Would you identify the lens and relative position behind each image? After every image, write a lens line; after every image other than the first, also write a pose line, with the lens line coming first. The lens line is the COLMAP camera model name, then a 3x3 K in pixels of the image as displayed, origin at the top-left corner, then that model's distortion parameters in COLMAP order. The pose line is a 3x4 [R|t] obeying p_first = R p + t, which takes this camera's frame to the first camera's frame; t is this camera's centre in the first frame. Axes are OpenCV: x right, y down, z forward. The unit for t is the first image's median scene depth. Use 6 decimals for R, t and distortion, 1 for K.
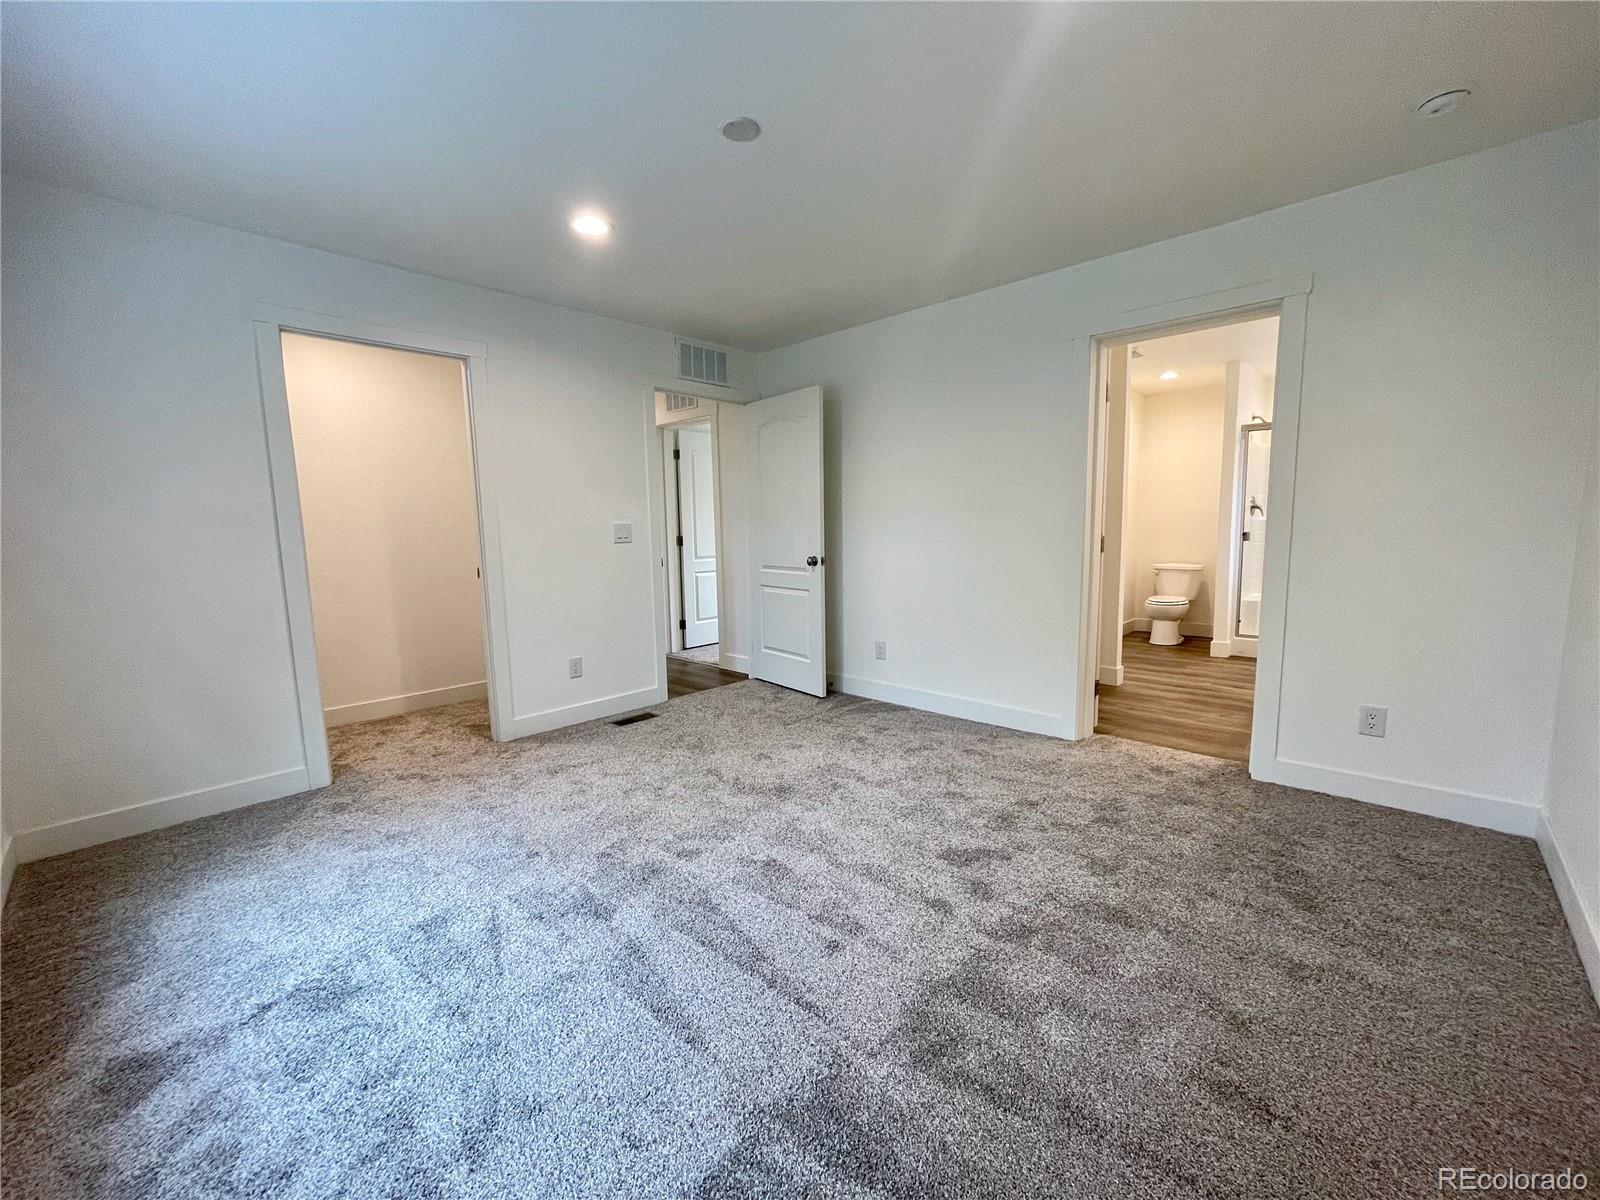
lens RADIAL K [[642.4, 0, 804.0], [0, 642.4, 604.2], [0, 0, 1]] dist [-0.000113, -0.000212]
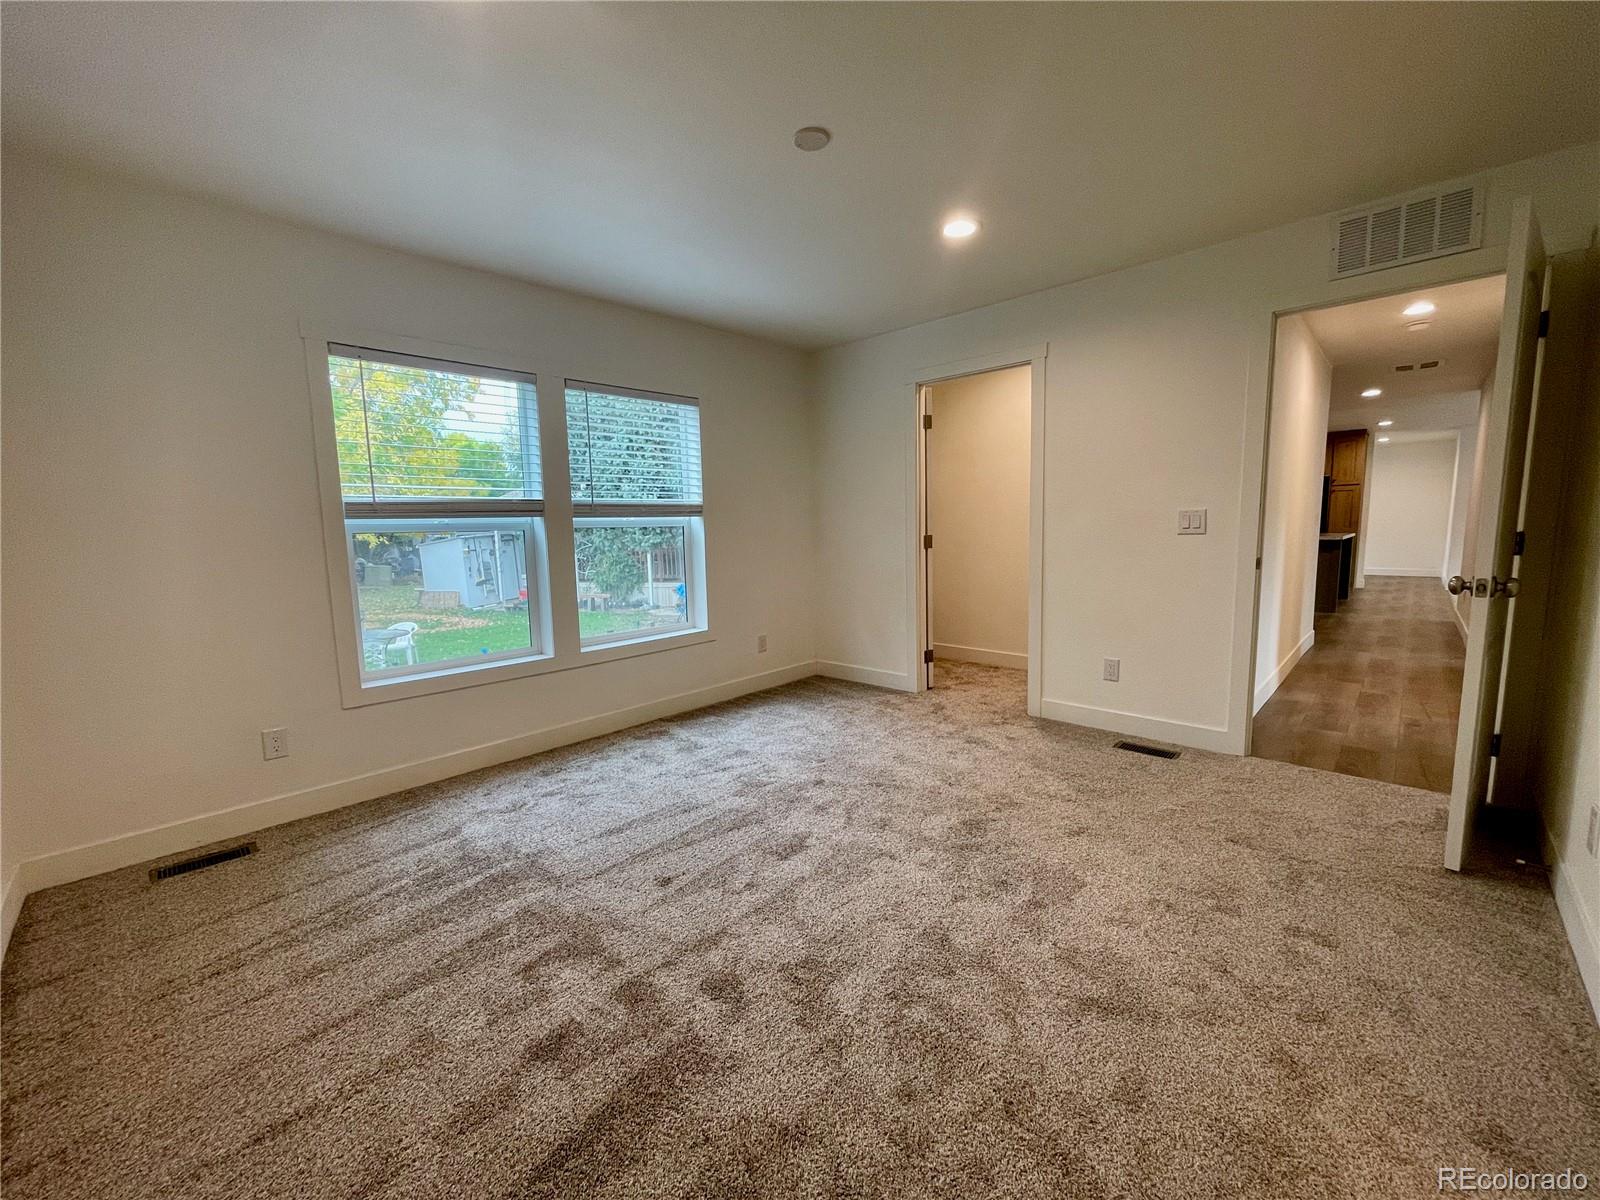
lens RADIAL K [[642.4, 0, 804.0], [0, 642.4, 604.2], [0, 0, 1]] dist [-0.000113, -0.000212]
pose [[0.002215, 0.142695, -0.989764, 0.768745], [-0.100548, 0.984783, 0.141752, -0.112903], [0.994930, 0.099205, 0.016529, 0.788913]]
